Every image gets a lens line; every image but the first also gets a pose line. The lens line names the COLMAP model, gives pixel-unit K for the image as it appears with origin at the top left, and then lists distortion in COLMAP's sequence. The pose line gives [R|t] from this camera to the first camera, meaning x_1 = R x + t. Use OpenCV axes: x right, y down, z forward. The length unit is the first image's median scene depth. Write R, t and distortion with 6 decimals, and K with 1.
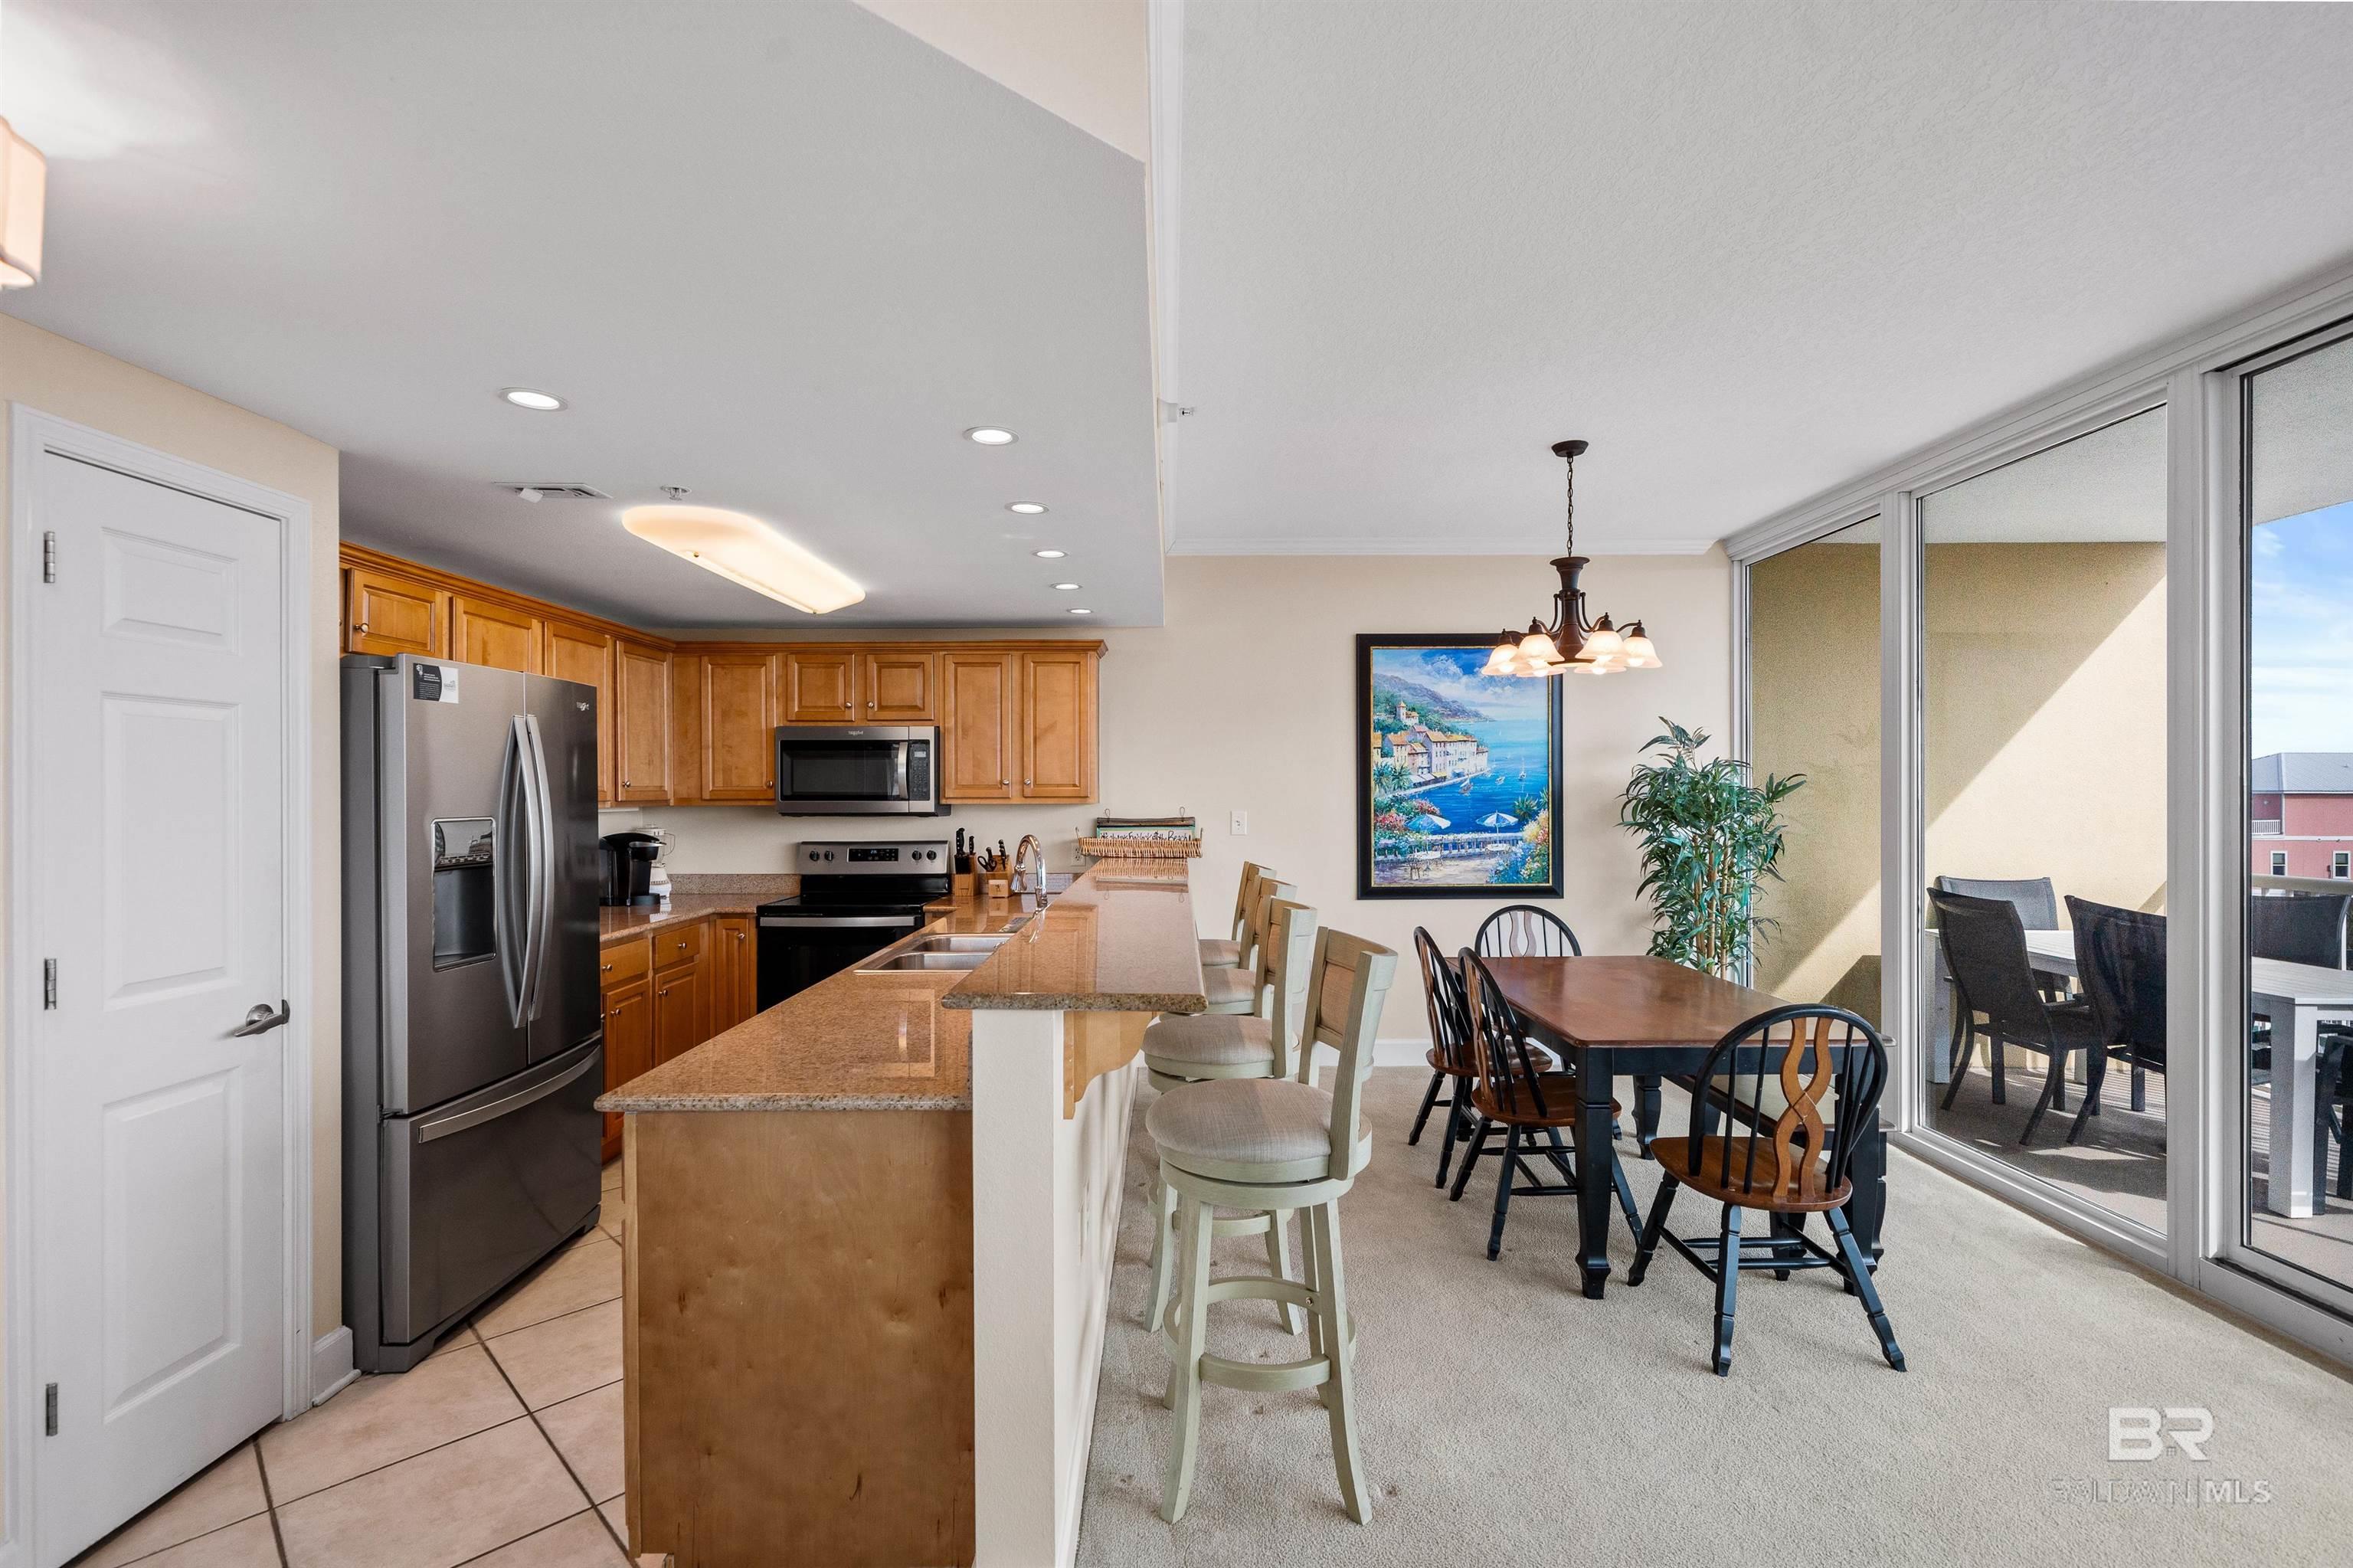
lens RADIAL K [[1068.0, 0, 1176.6], [0, 1068.0, 796.6], [0, 0, 1]] dist [0.001438, -0.000112]
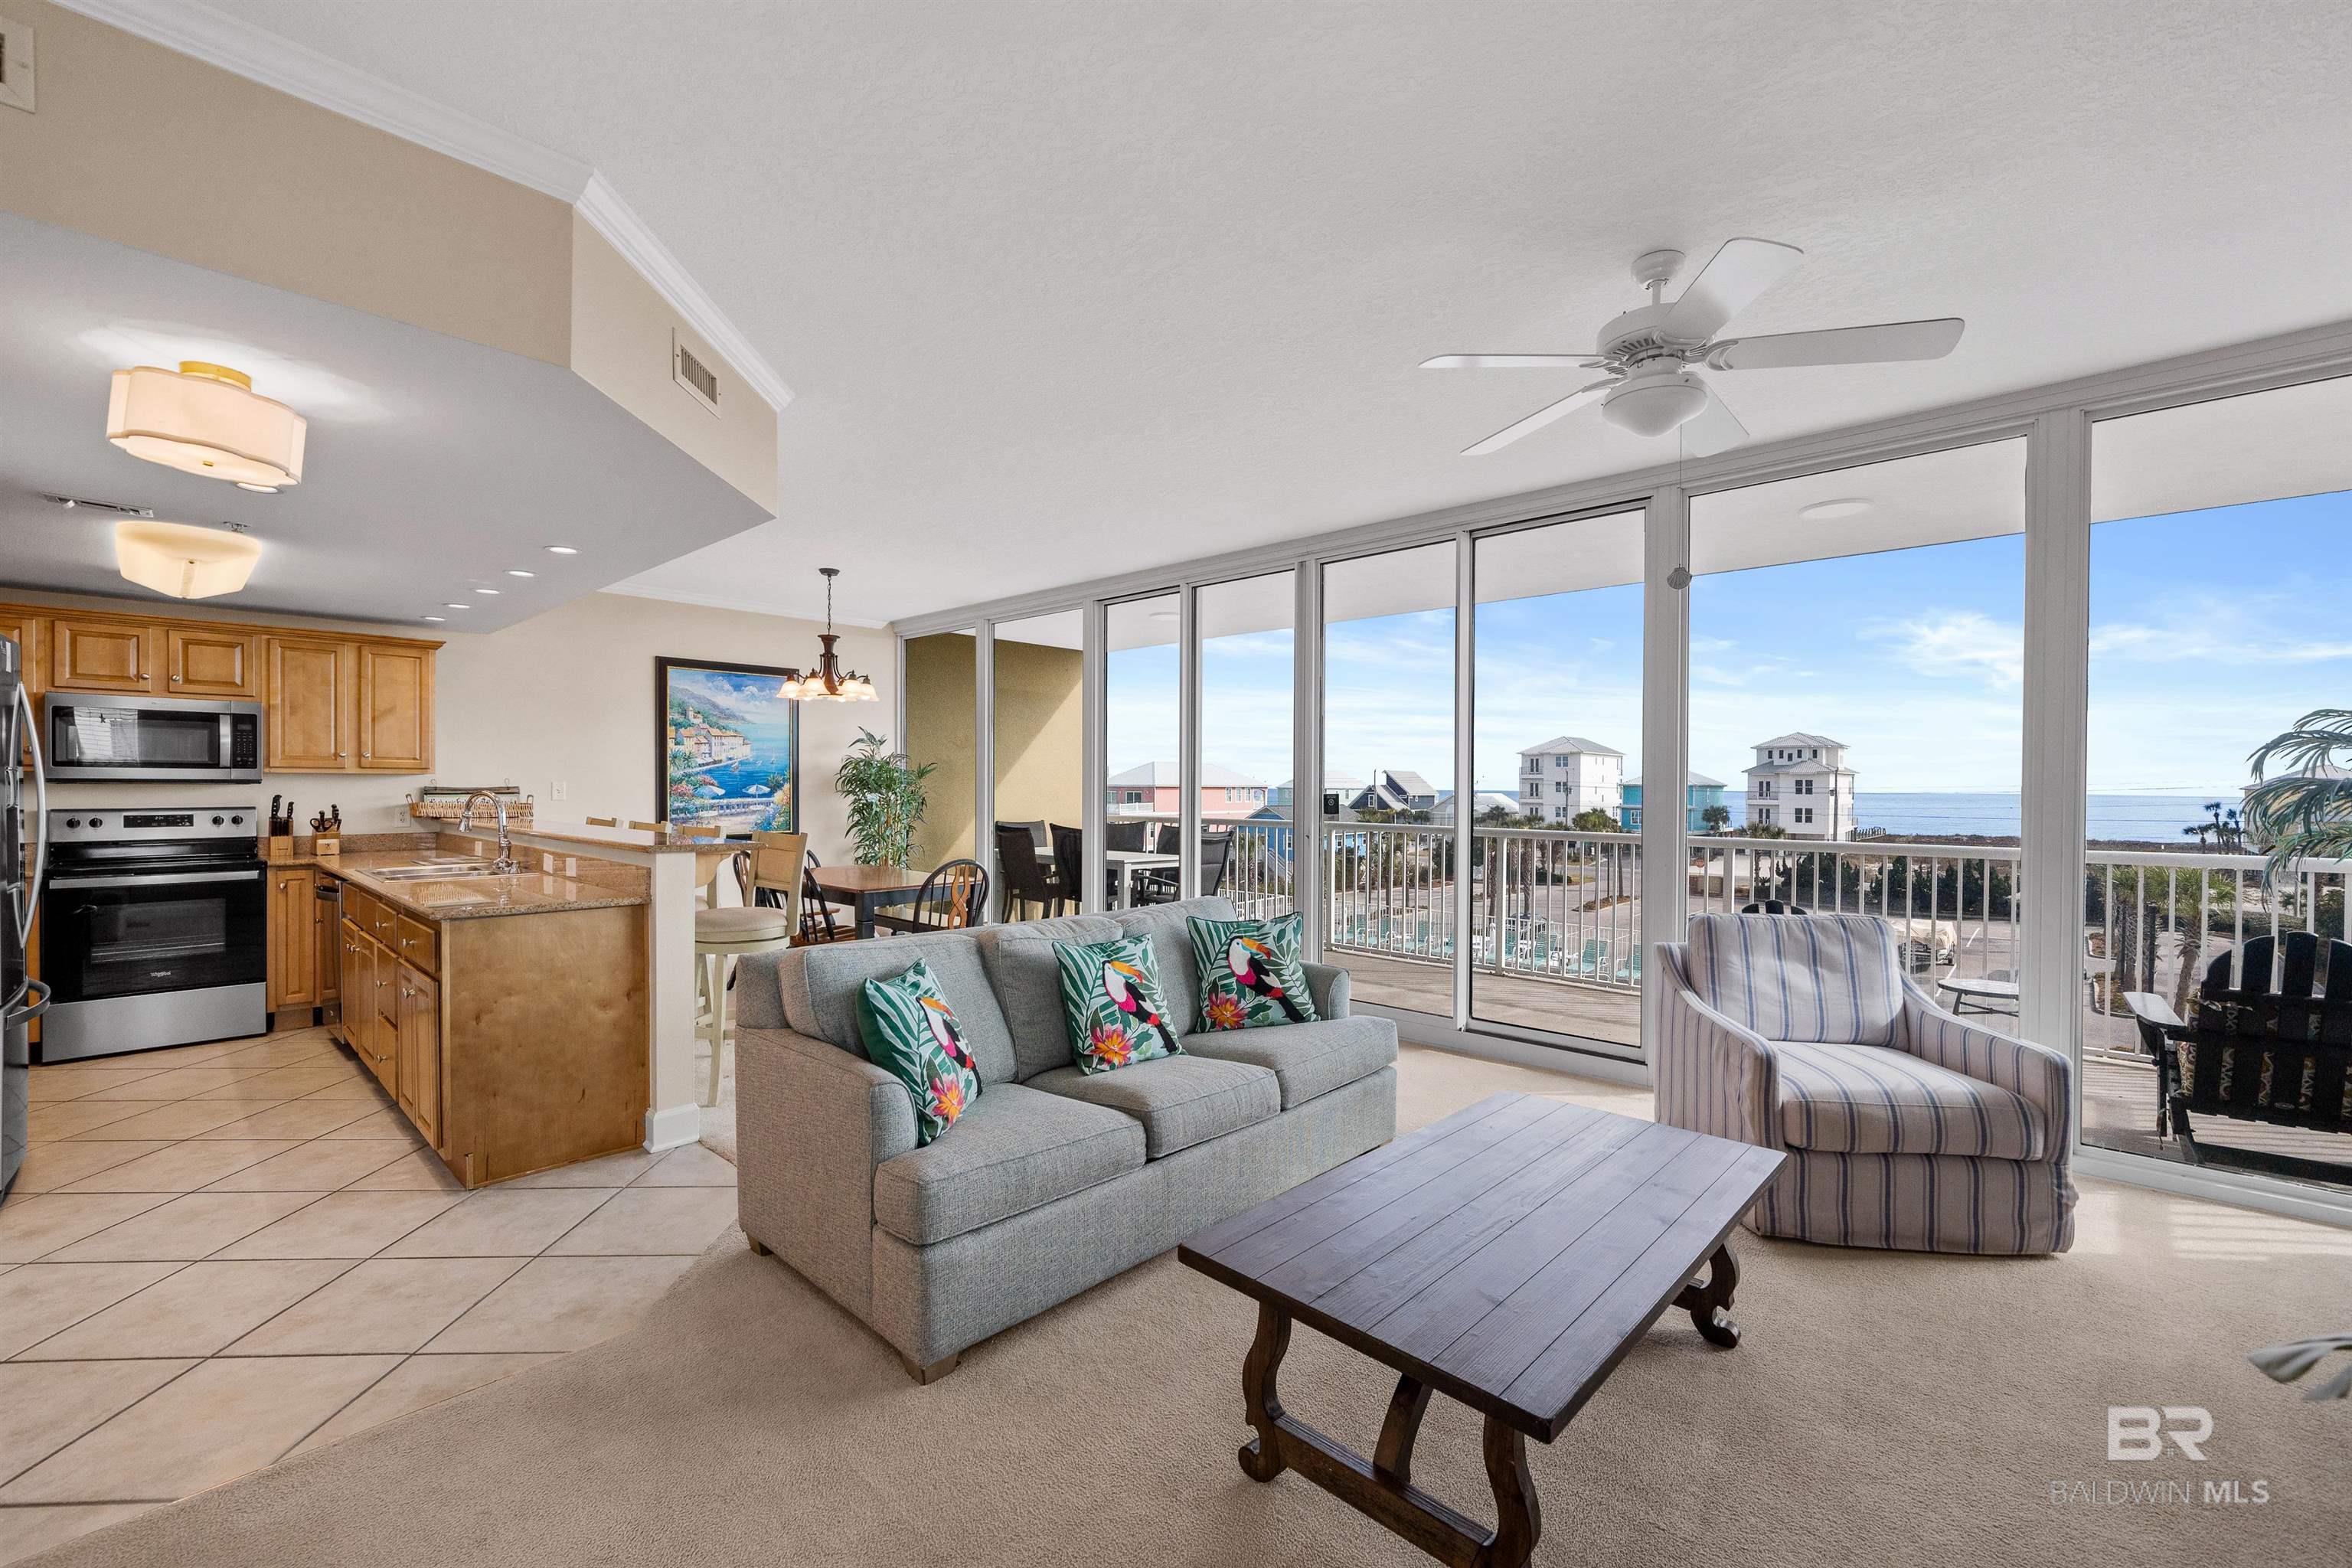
lens RADIAL K [[961.3, 0, 1183.4], [0, 961.3, 794.9], [0, 0, 1]] dist [-0.007256, 0.000492]
pose [[0.676891, -0.000832, 0.736083, -0.305034], [-0.004279, 0.999978, 0.005066, 0.021146], [-0.736071, -0.006579, 0.676872, -0.377975]]
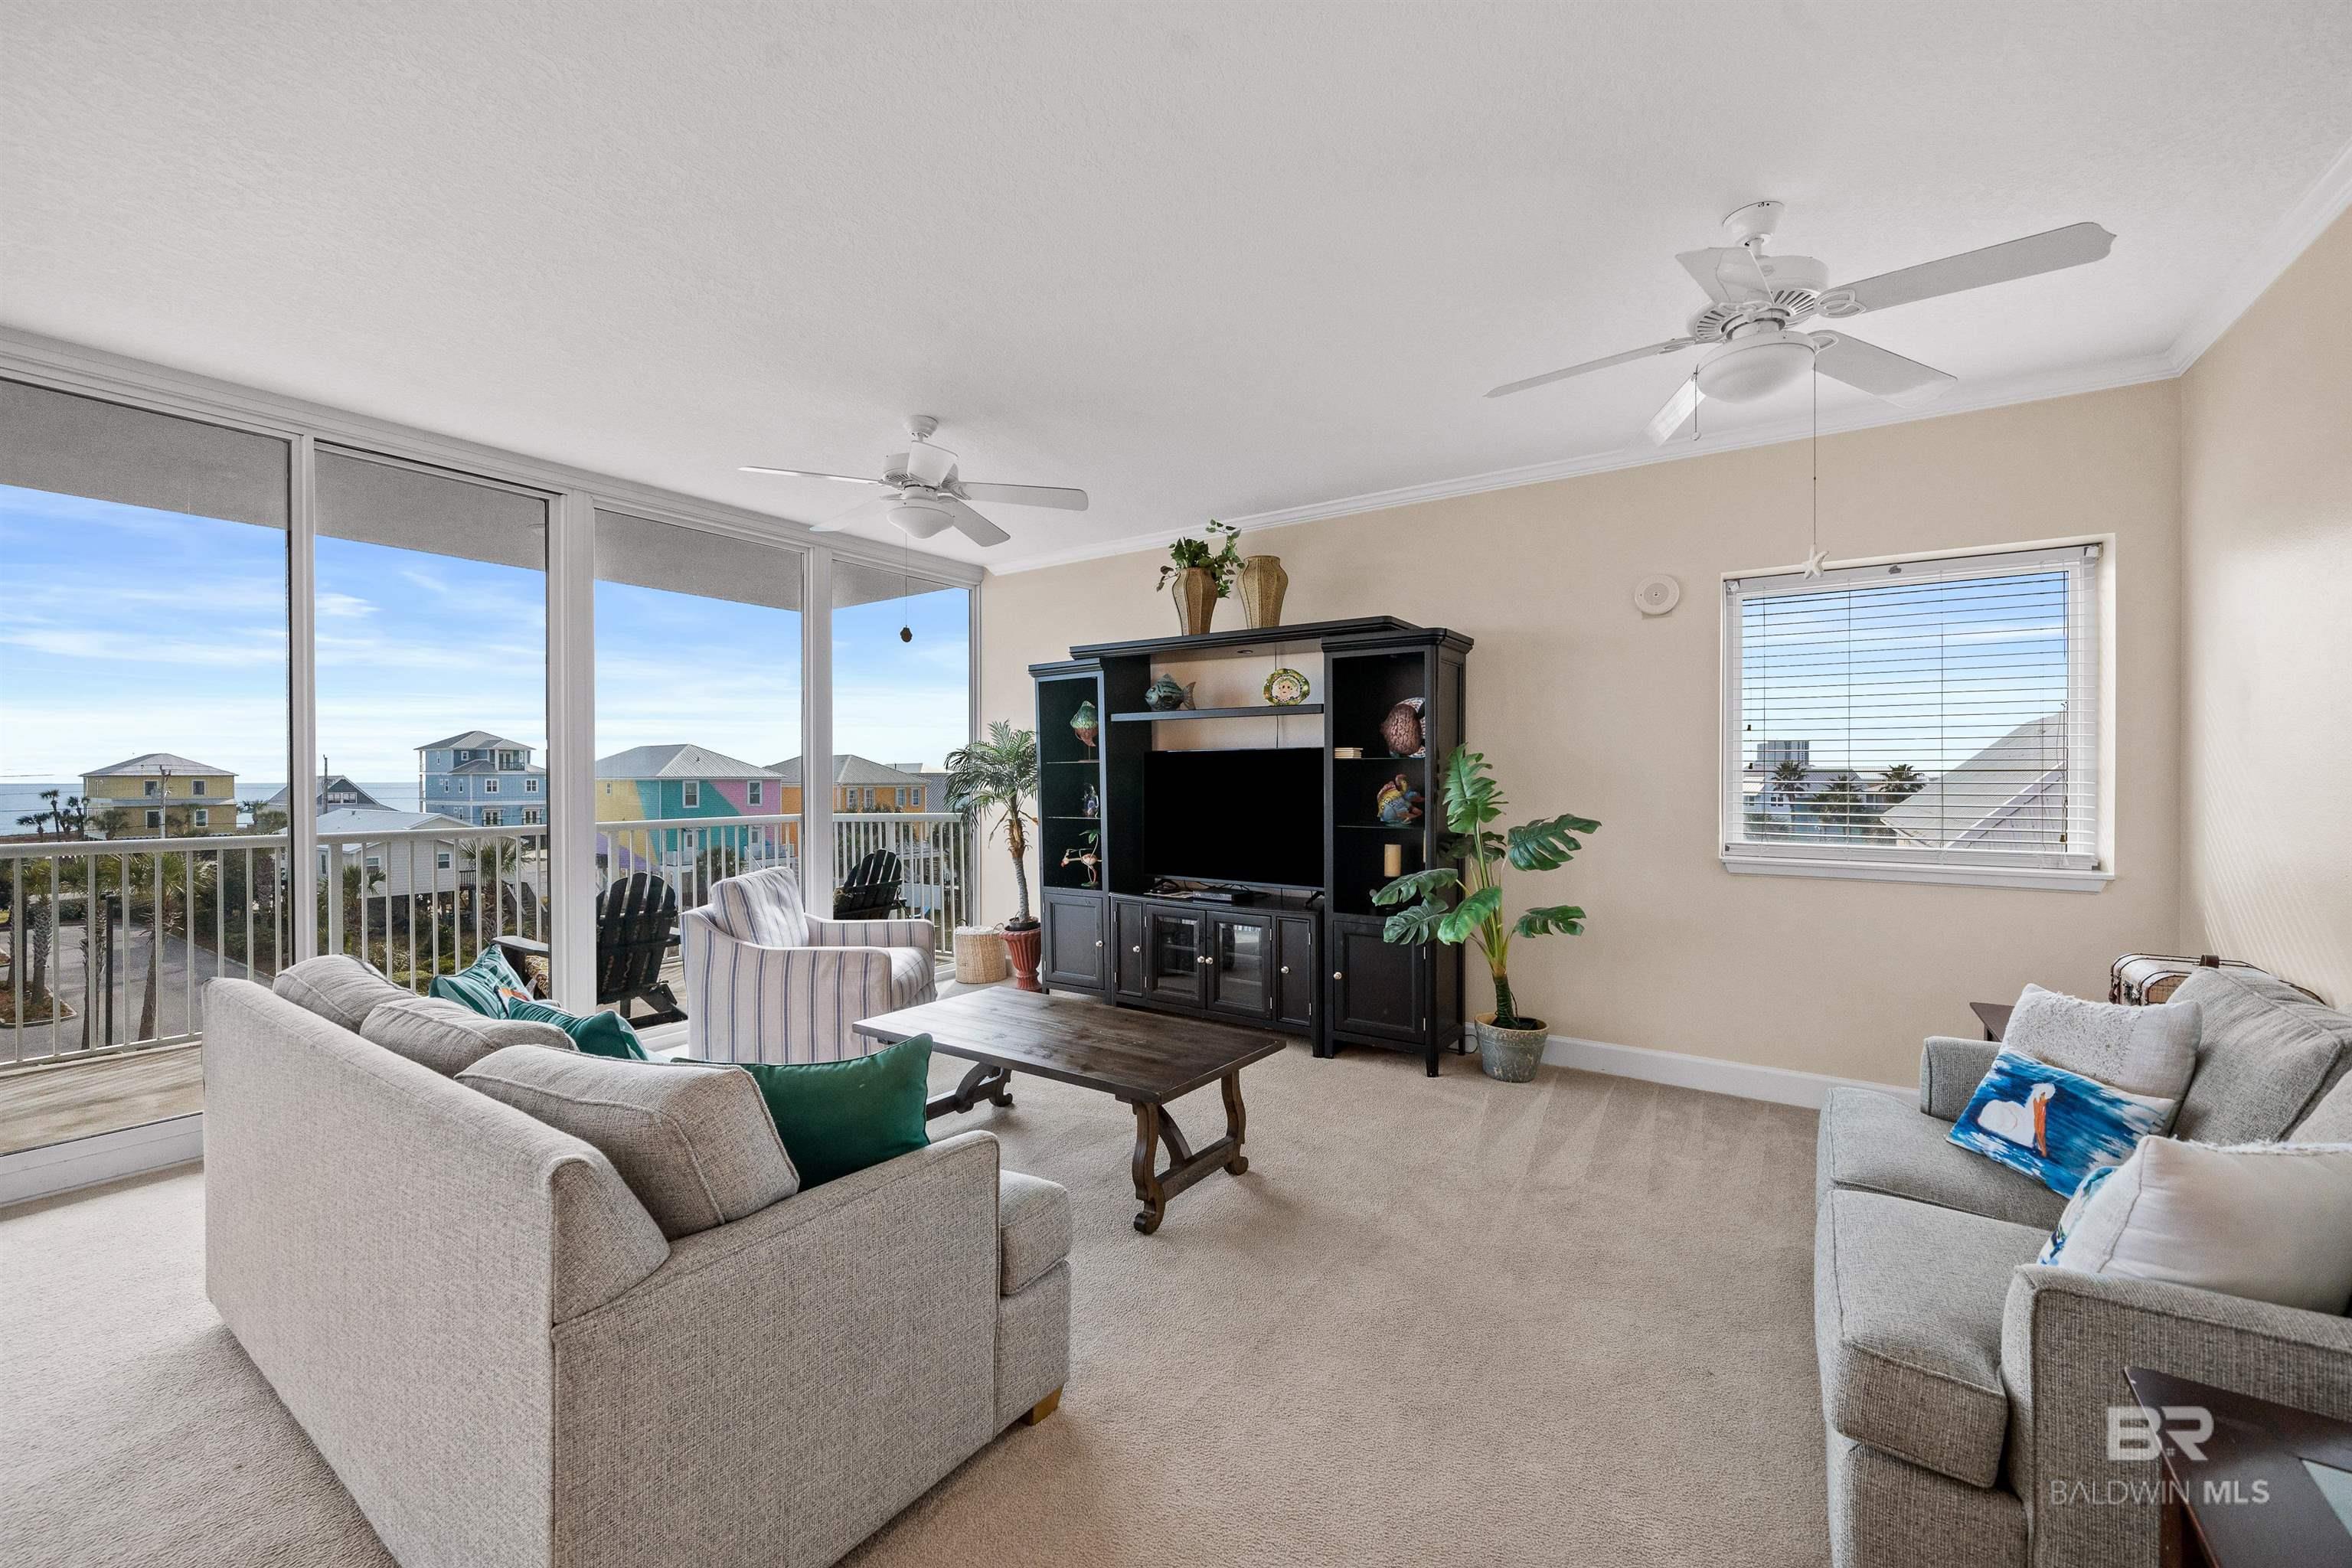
lens RADIAL K [[931.8, 0, 1171.1], [0, 931.8, 782.1], [0, 0, 1]] dist [-0.001669, -0.000075]
pose [[-0.825629, 0.000731, 0.564212, -0.333324], [0.006539, 0.999944, 0.008273, 0.019167], [-0.564175, 0.010519, -0.825588, 0.254754]]
